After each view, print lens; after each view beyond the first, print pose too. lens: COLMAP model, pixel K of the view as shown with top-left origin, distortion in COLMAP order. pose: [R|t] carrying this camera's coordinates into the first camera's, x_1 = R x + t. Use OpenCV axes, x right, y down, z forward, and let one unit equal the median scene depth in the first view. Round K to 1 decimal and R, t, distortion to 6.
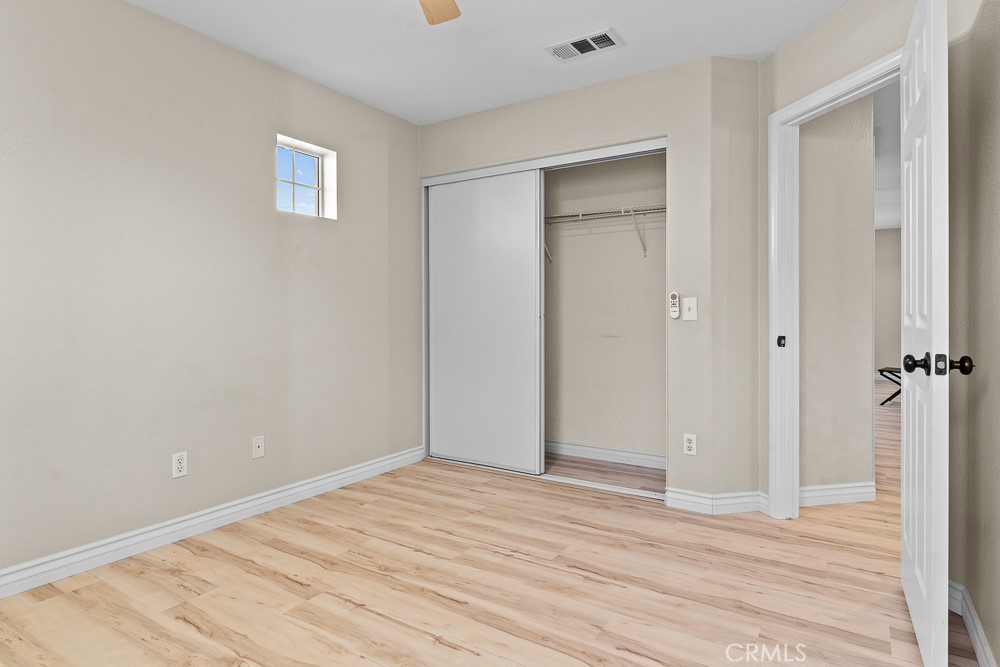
lens RADIAL K [[561.3, 0, 497.0], [0, 561.3, 333.3], [0, 0, 1]] dist [-0.002467, -0.000382]
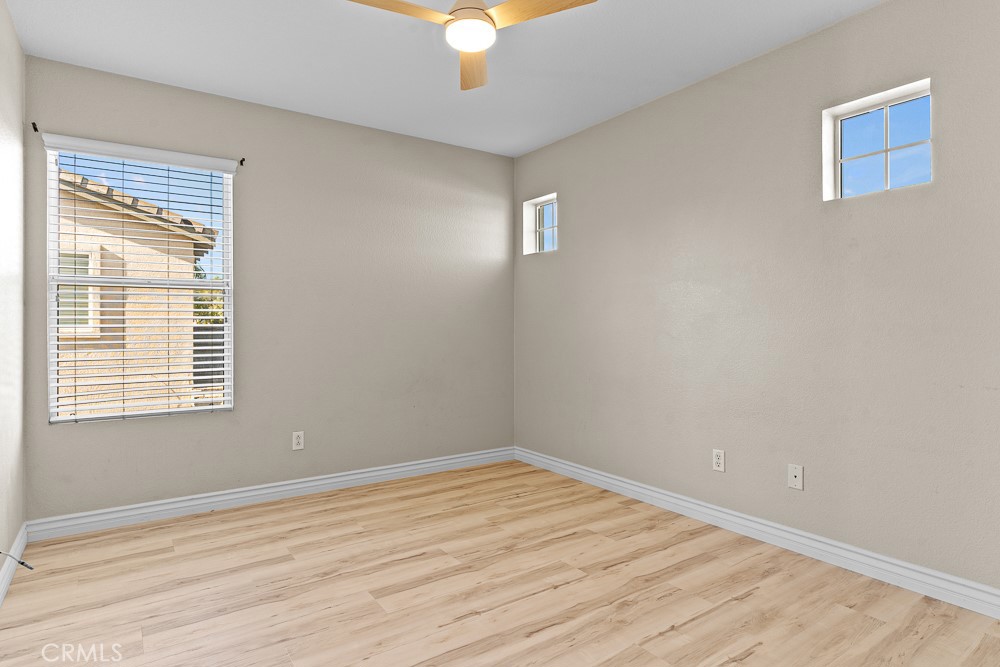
lens RADIAL K [[561.3, 0, 495.7], [0, 561.3, 327.4], [0, 0, 1]] dist [-0.002467, -0.000382]
pose [[-0.388444, -0.000910, -0.921472, 0.687160], [-0.031161, 0.999441, 0.012149, -0.030576], [0.920945, 0.033433, -0.388255, 1.089614]]
